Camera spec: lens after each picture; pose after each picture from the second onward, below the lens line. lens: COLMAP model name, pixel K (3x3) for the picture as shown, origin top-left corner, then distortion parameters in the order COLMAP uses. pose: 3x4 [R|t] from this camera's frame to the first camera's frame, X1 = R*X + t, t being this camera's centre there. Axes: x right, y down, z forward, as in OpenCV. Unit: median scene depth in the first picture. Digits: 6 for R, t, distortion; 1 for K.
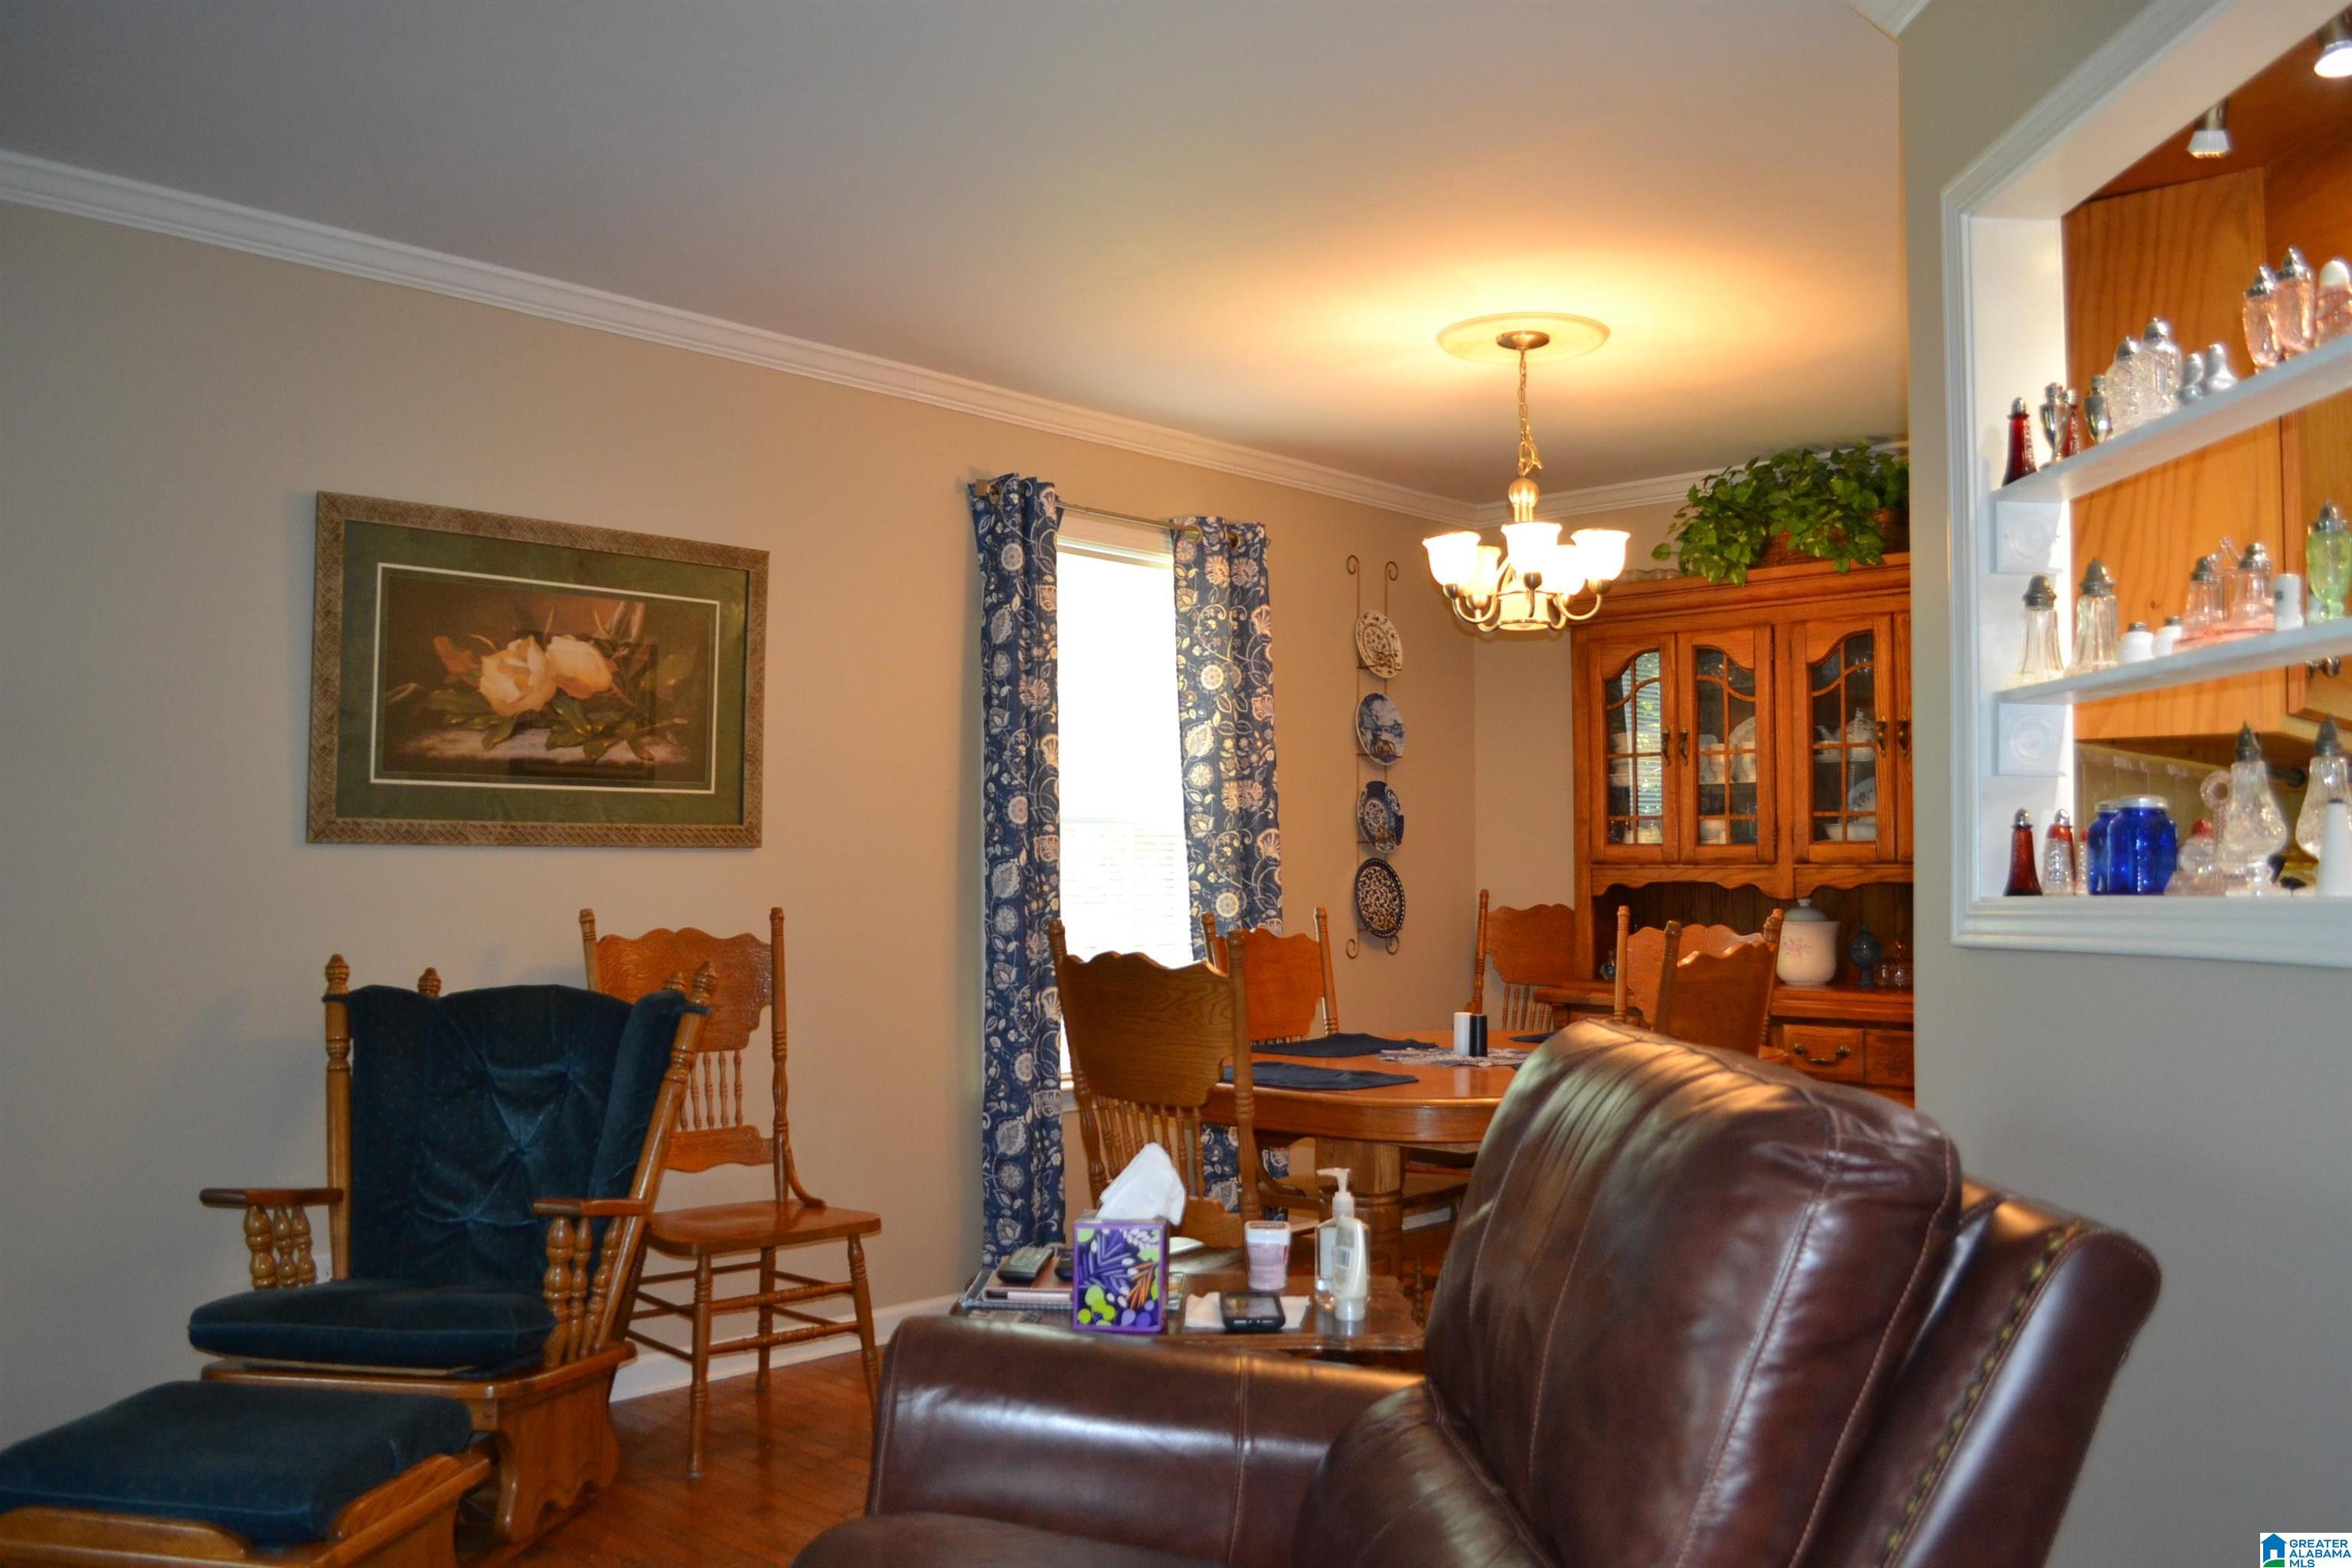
lens RADIAL K [[1883.0, 0, 1165.3], [0, 1883.0, 788.0], [0, 0, 1]] dist [-0.079711, 0.013548]
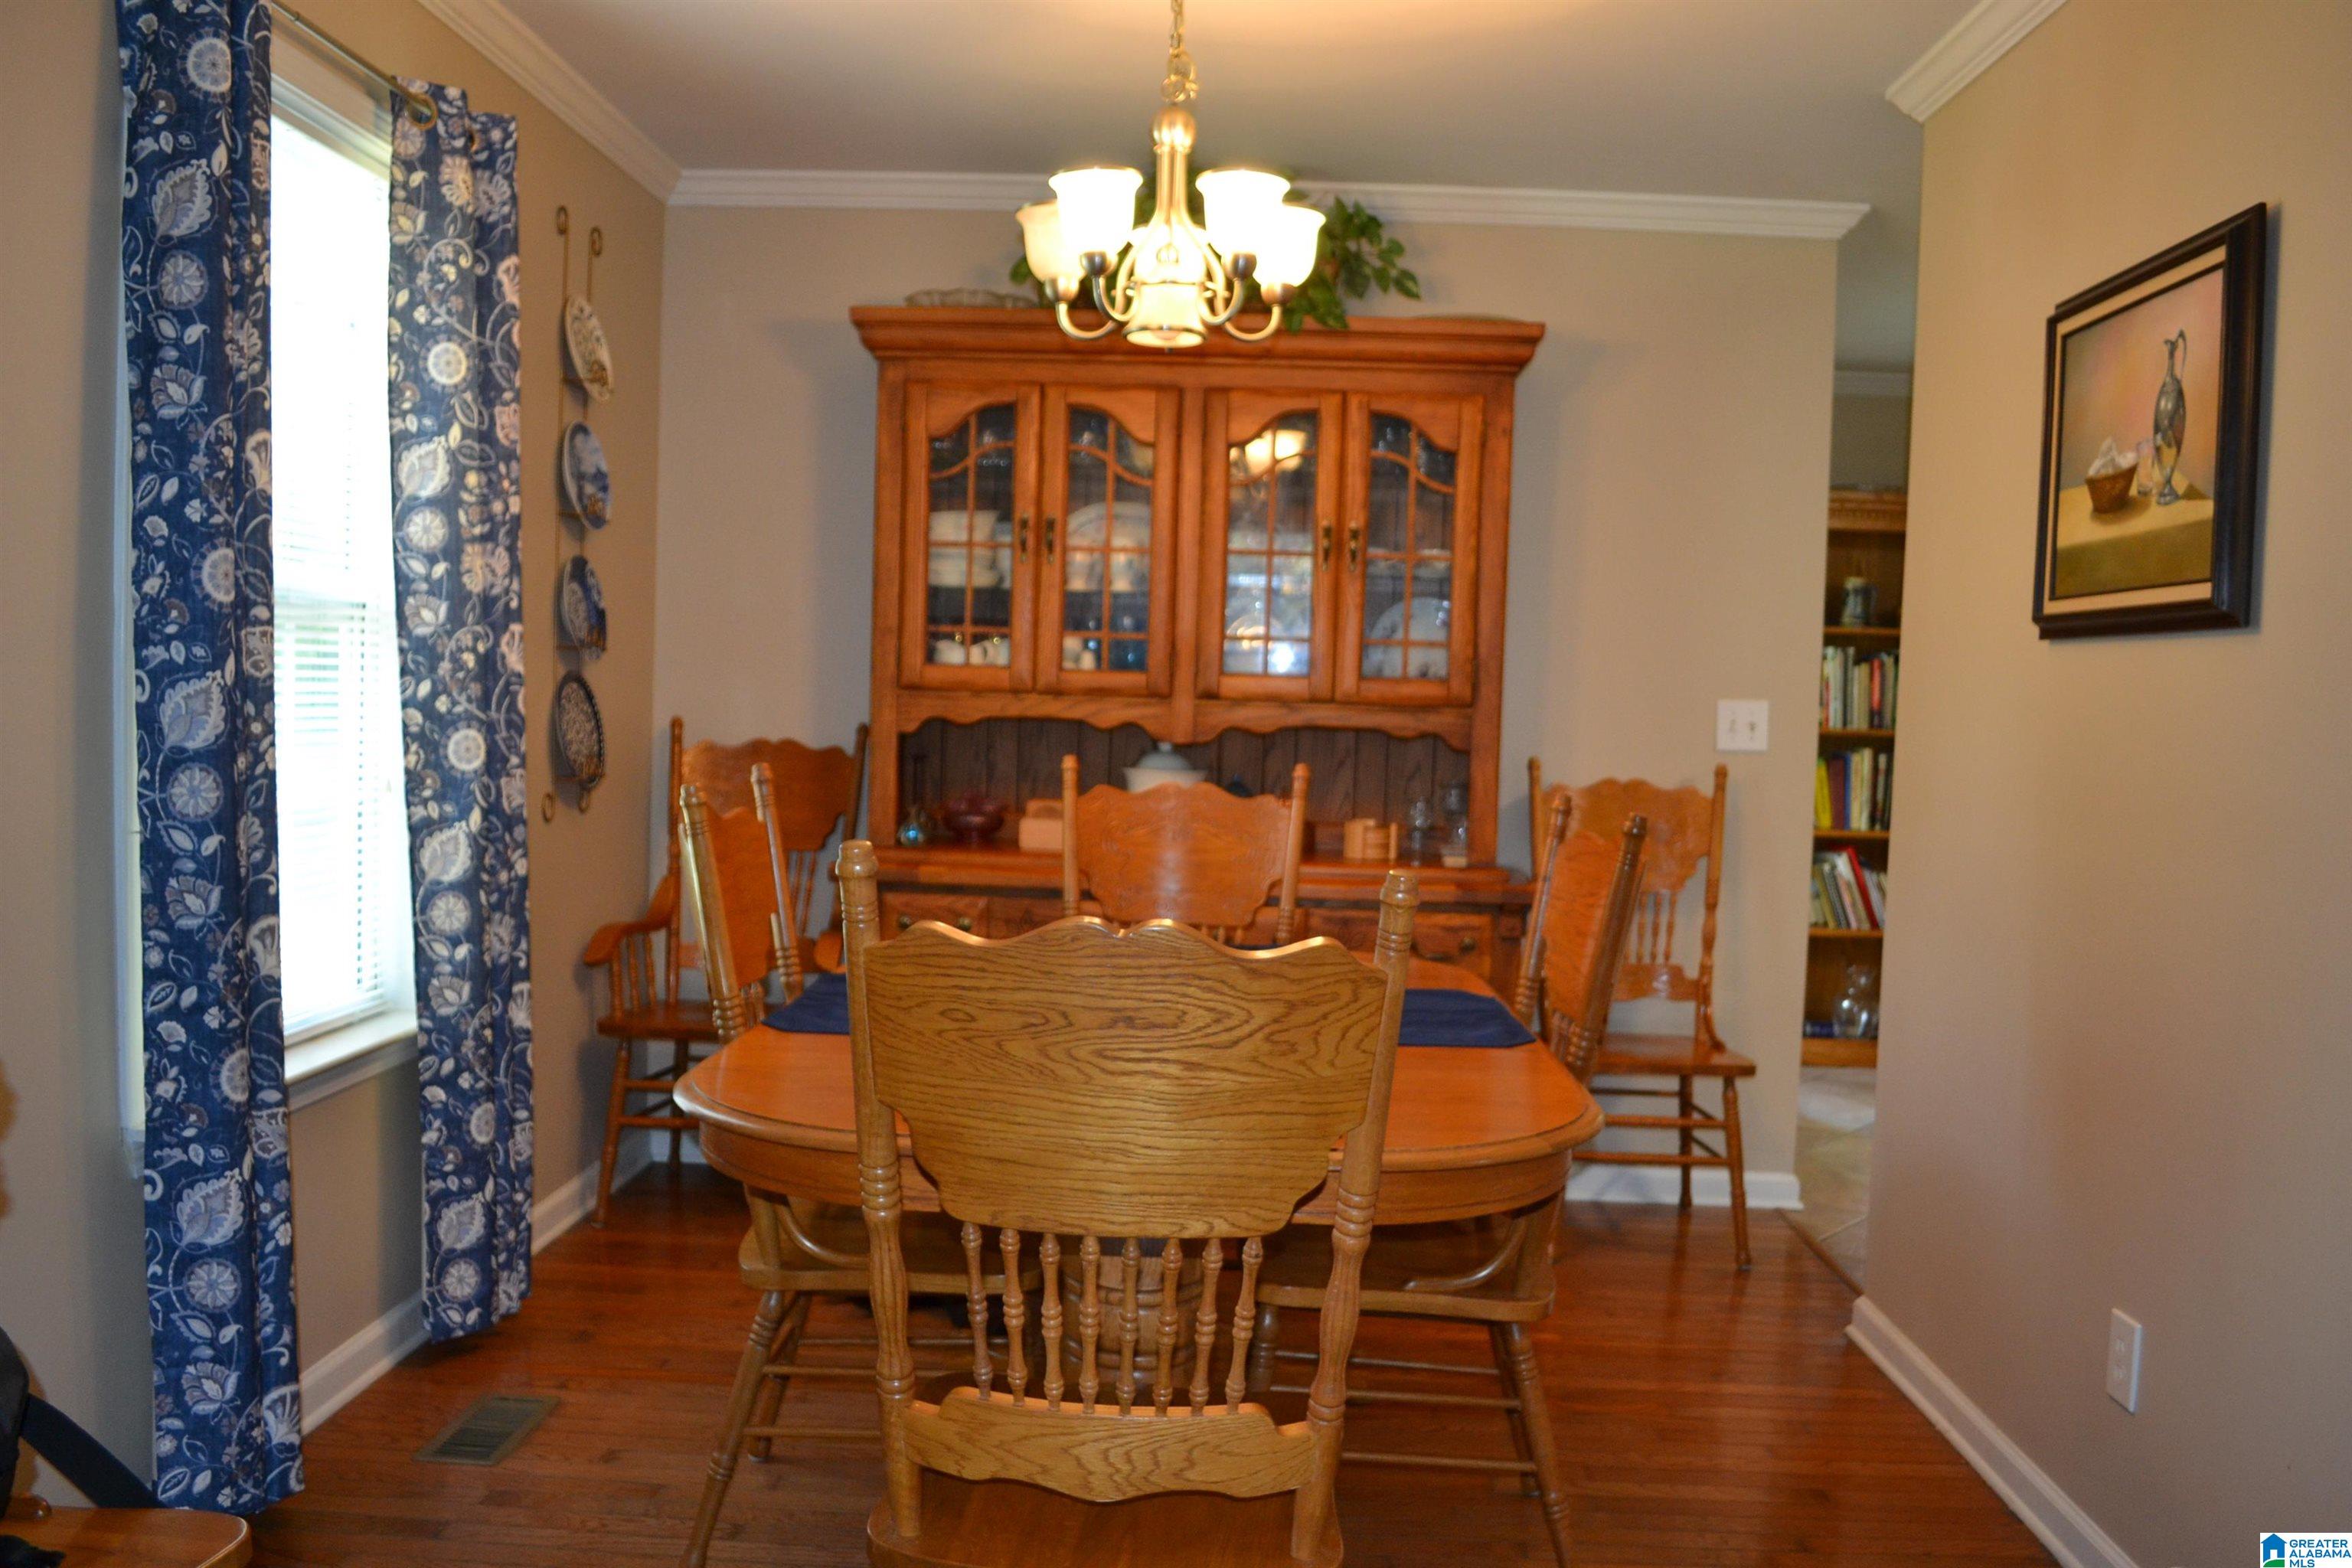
lens RADIAL K [[1883.0, 0, 1186.3], [0, 1883.0, 789.3], [0, 0, 1]] dist [-0.079711, 0.013548]
pose [[0.741947, -0.014718, 0.670297, -0.198867], [-0.059101, 0.994431, 0.087254, 0.009541], [-0.667849, -0.104353, 0.736945, 0.415851]]
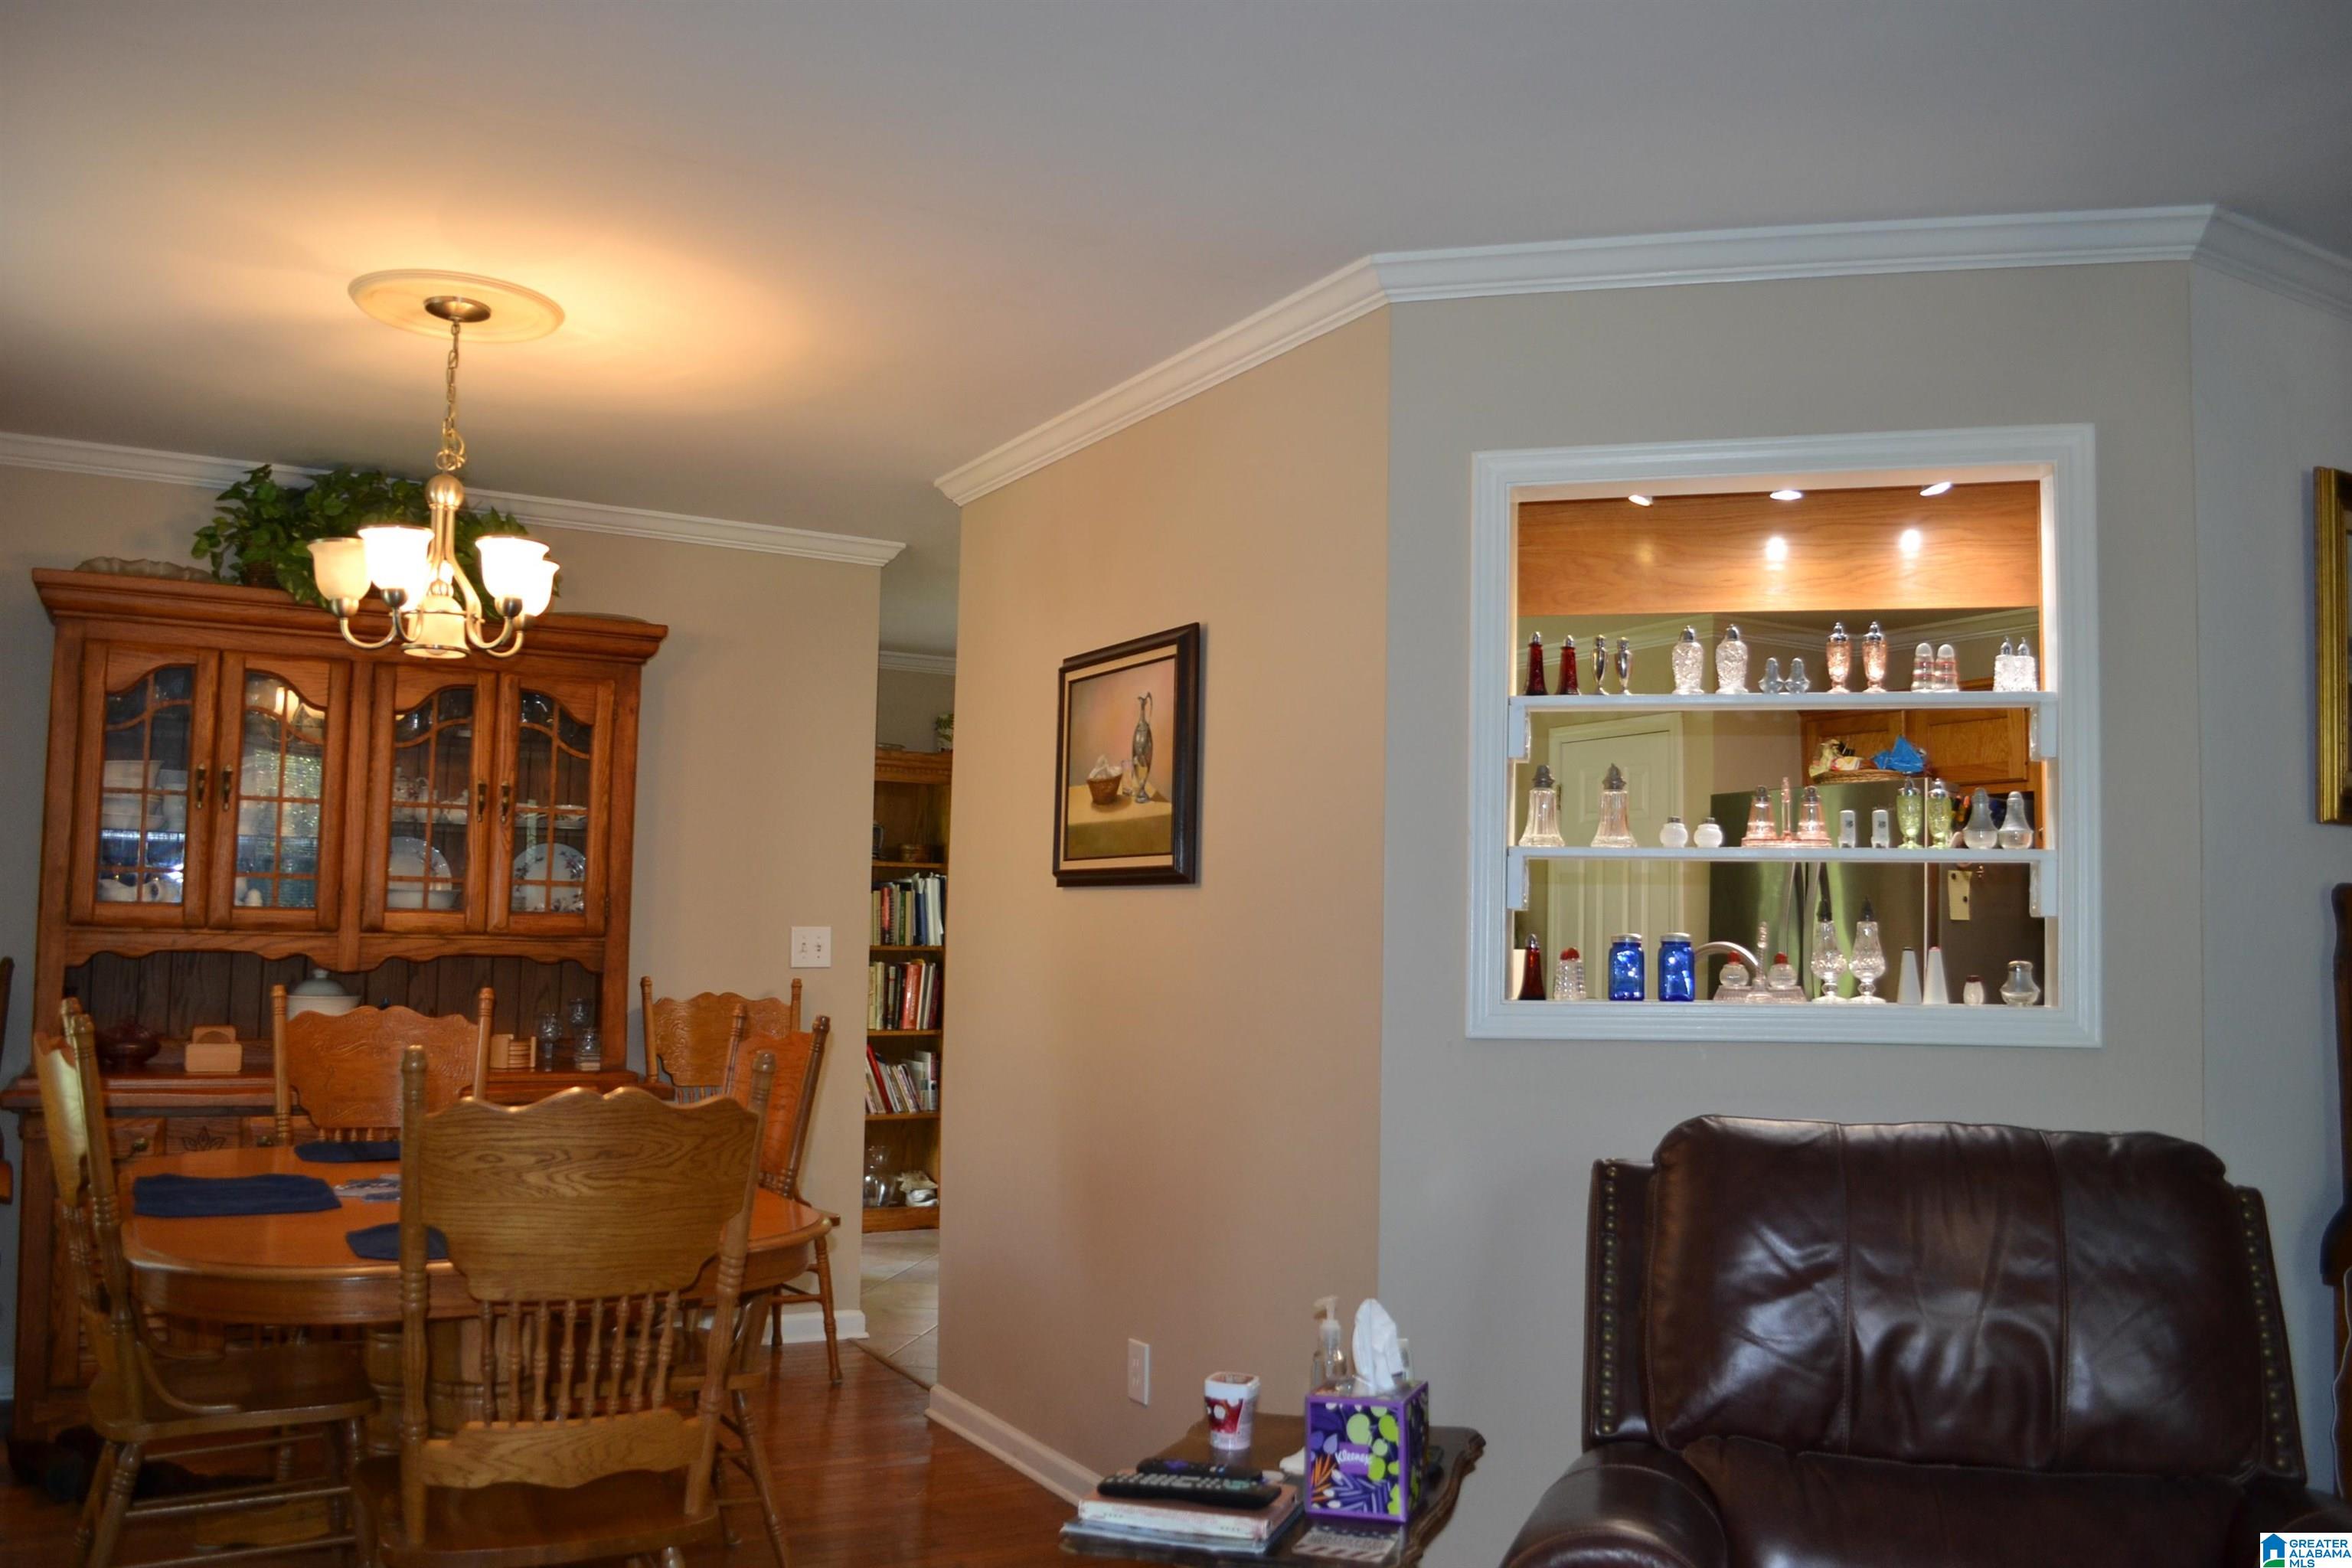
lens RADIAL K [[1883.0, 0, 1170.2], [0, 1883.0, 770.4], [0, 0, 1]] dist [-0.079711, 0.013548]
pose [[0.291666, 0.083578, 0.952862, -0.403355], [-0.060211, 0.995804, -0.068914, 0.001406], [-0.954623, -0.037272, 0.295474, 0.372372]]
